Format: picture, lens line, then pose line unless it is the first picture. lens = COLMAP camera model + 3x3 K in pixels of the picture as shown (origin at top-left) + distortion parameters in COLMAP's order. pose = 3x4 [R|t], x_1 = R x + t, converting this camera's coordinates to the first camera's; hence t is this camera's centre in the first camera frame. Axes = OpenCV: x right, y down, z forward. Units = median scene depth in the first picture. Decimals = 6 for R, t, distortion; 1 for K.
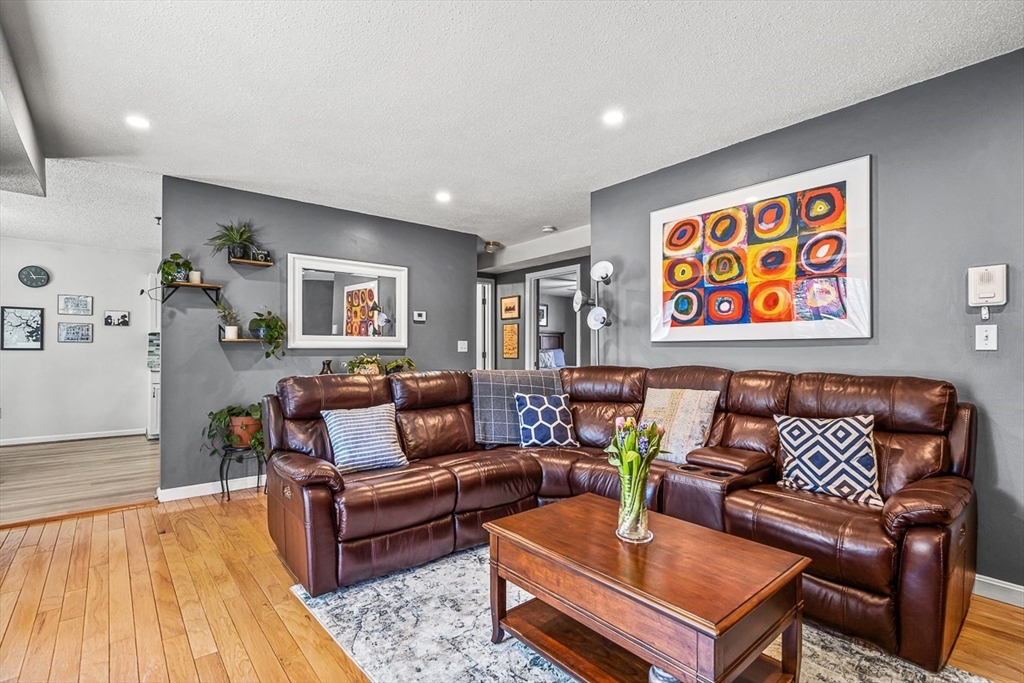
lens RADIAL K [[476.5, 0, 509.8], [0, 476.5, 351.0], [0, 0, 1]] dist [0.001028, 0.000331]
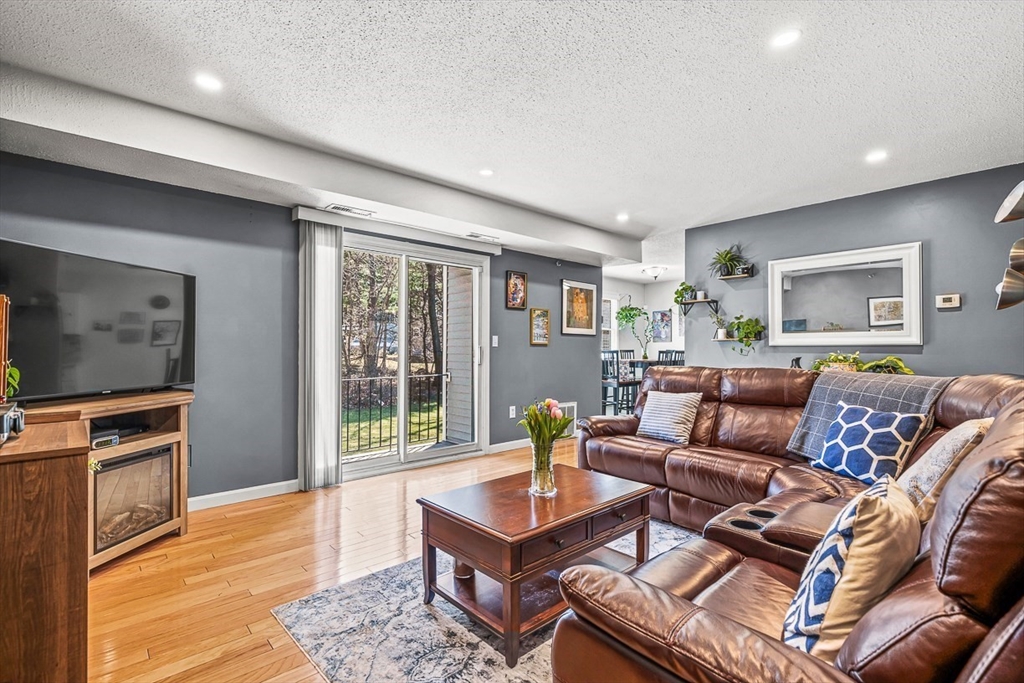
lens RADIAL K [[476.5, 0, 512.1], [0, 476.5, 346.5], [0, 0, 1]] dist [0.001028, 0.000331]
pose [[0.044567, -0.004354, -0.998997, 0.521588], [0.001011, 0.999990, -0.004313, 0.000030], [0.999006, -0.000818, 0.044571, 0.286241]]
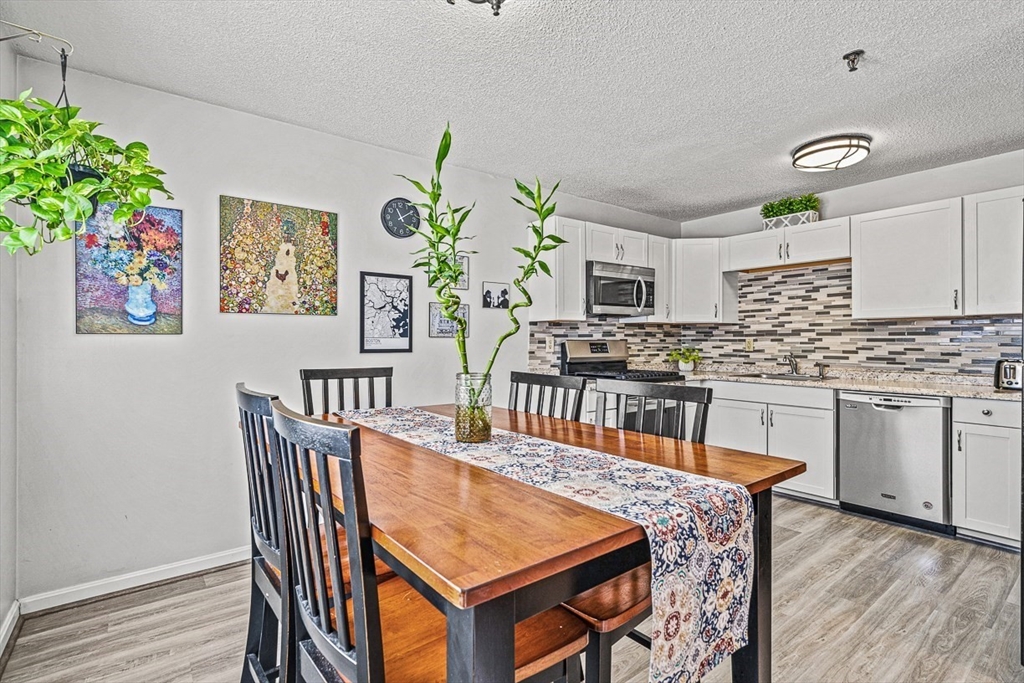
lens RADIAL K [[476.5, 0, 504.0], [0, 476.5, 344.6], [0, 0, 1]] dist [0.001028, 0.000331]
pose [[0.998775, -0.000982, -0.049483, -0.982246], [0.001462, 0.999952, 0.009662, -0.018470], [0.049471, -0.009722, 0.998728, 0.531034]]
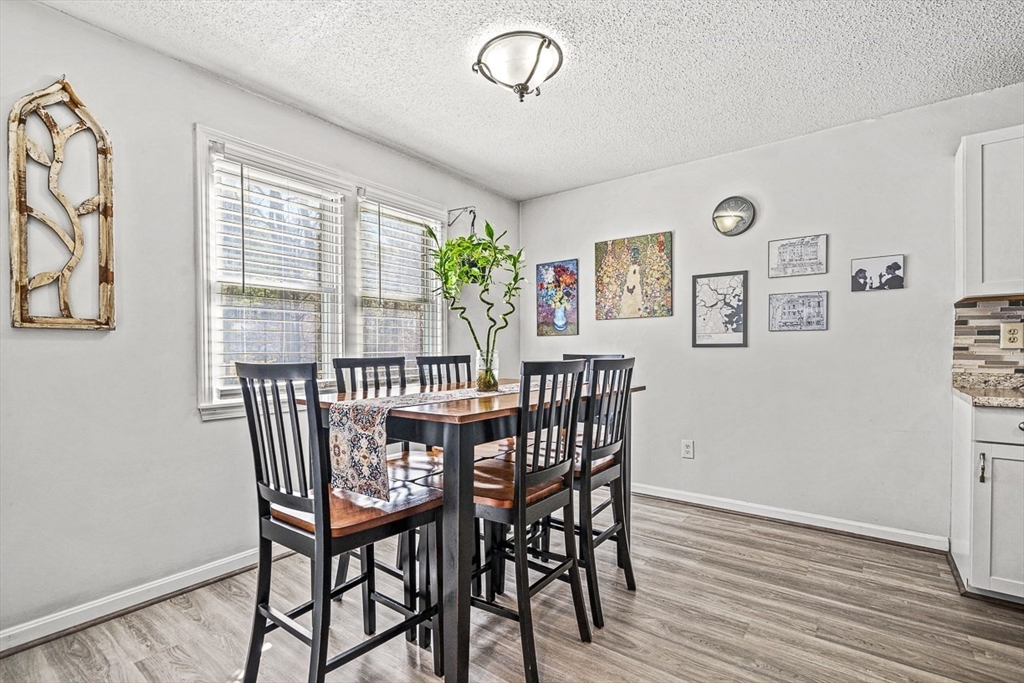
lens RADIAL K [[476.5, 0, 518.1], [0, 476.5, 346.3], [0, 0, 1]] dist [0.001028, 0.000331]
pose [[0.238248, -0.009193, -0.971161, -0.594787], [0.008951, 0.999934, -0.007269, -0.001494], [0.971163, -0.006961, 0.238315, 0.715535]]
